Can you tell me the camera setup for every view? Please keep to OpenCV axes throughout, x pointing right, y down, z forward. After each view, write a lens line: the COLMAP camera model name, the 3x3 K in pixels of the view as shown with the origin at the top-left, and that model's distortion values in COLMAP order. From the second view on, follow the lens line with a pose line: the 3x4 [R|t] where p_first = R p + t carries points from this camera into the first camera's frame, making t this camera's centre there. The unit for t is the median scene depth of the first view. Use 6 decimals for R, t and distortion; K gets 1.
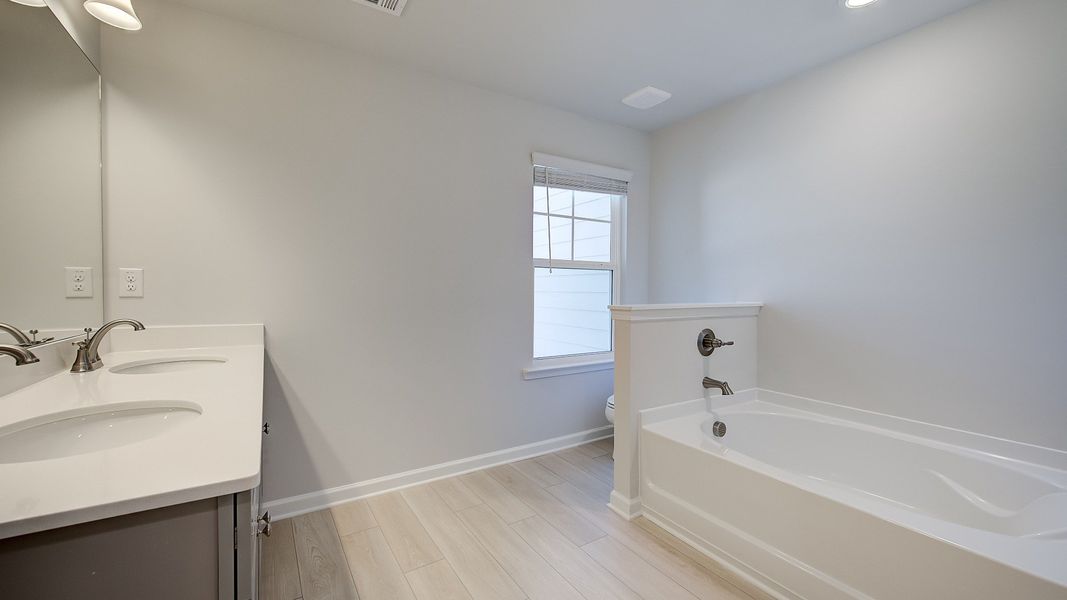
lens RADIAL K [[428.4, 0, 540.8], [0, 428.4, 299.2], [0, 0, 1]] dist [0.003689, -0.000025]
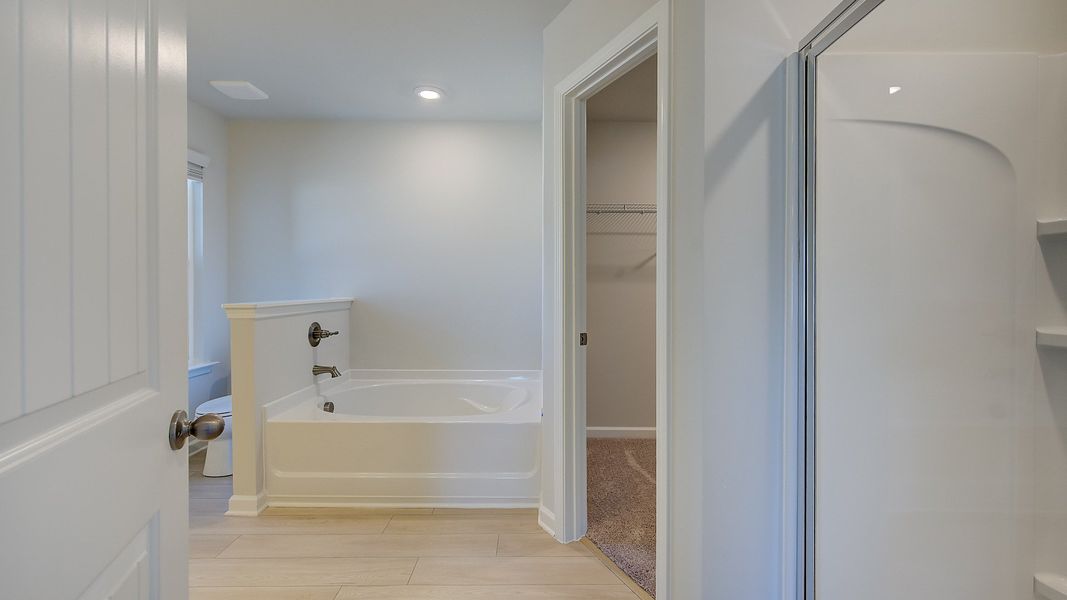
lens RADIAL K [[428.4, 0, 540.8], [0, 428.4, 299.2], [0, 0, 1]] dist [0.003689, -0.000025]
pose [[0.534507, -0.026961, 0.844734, -0.248495], [0.019670, 0.999617, 0.019458, -0.001479], [-0.844935, 0.006215, 0.534833, -0.100564]]
